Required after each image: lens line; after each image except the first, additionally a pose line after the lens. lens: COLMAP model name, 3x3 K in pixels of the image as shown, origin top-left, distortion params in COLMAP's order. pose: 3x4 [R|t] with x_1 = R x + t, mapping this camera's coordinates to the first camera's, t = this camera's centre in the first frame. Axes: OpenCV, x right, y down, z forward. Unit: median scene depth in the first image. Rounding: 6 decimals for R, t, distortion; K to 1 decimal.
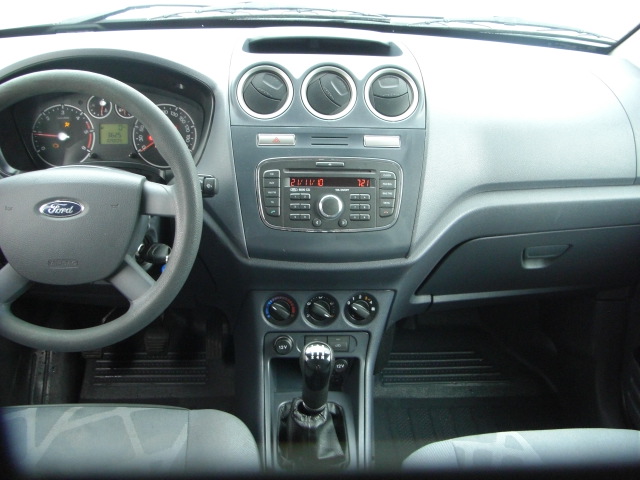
lens RADIAL K [[712.6, 0, 320.0], [0, 712.6, 240.0], [0, 0, 1]] dist [-0.181093, 0.129362]
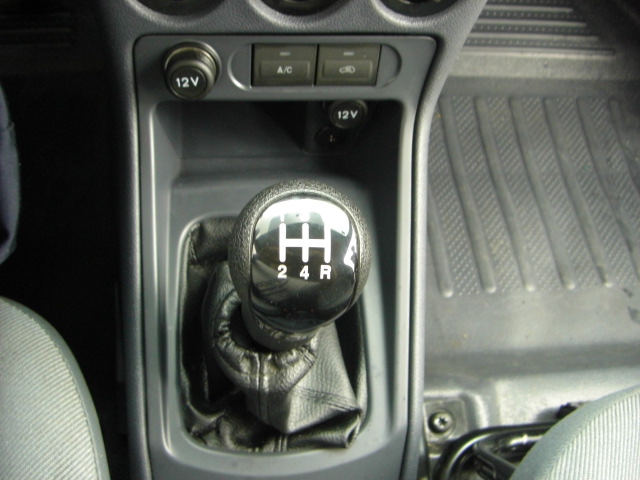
lens RADIAL K [[715.6, 0, 320.5], [0, 715.6, 224.1], [0, 0, 1]] dist [-0.175212, -0.017896]
pose [[0.997161, 0.011001, 0.074495, -0.014637], [-0.051404, 0.822356, 0.566646, 0.014007], [-0.055028, -0.568866, 0.820587, 0.740579]]
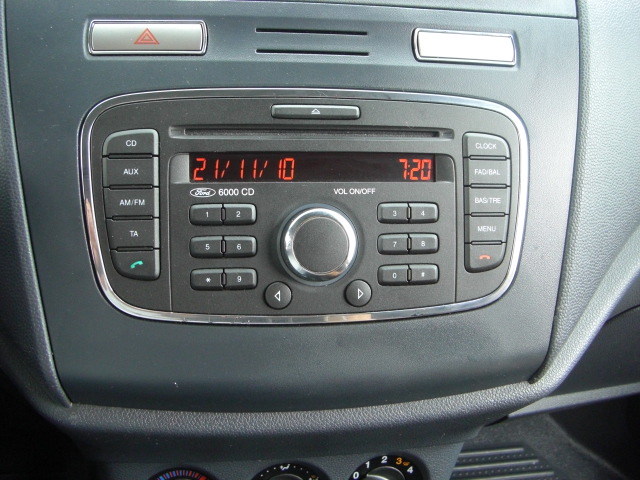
lens RADIAL K [[712.6, 0, 320.0], [0, 712.6, 240.0], [0, 0, 1]] dist [-0.181093, 0.129362]
pose [[0.995753, -0.016633, 0.090551, -0.013808], [0.015817, 0.999828, 0.009726, -0.051309], [-0.090697, -0.008252, 0.995844, 0.675612]]
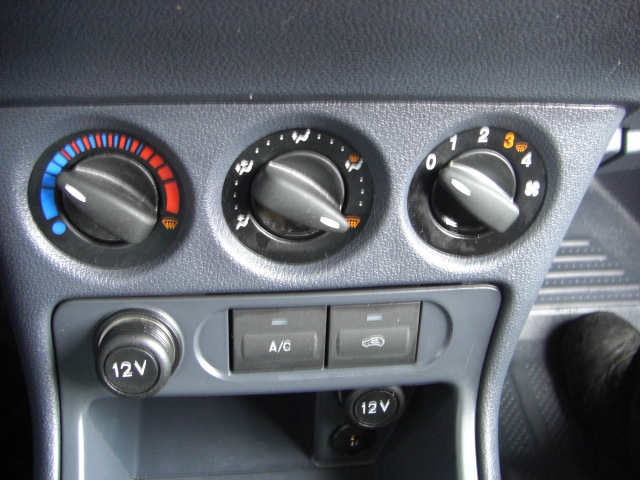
lens RADIAL K [[712.6, 0, 320.0], [0, 712.6, 240.0], [0, 0, 1]] dist [-0.181093, 0.129362]
pose [[0.997670, -0.010602, 0.067402, -0.008616], [-0.005779, 0.971175, 0.238297, 0.066145], [-0.067985, -0.238131, 0.968851, 0.865674]]
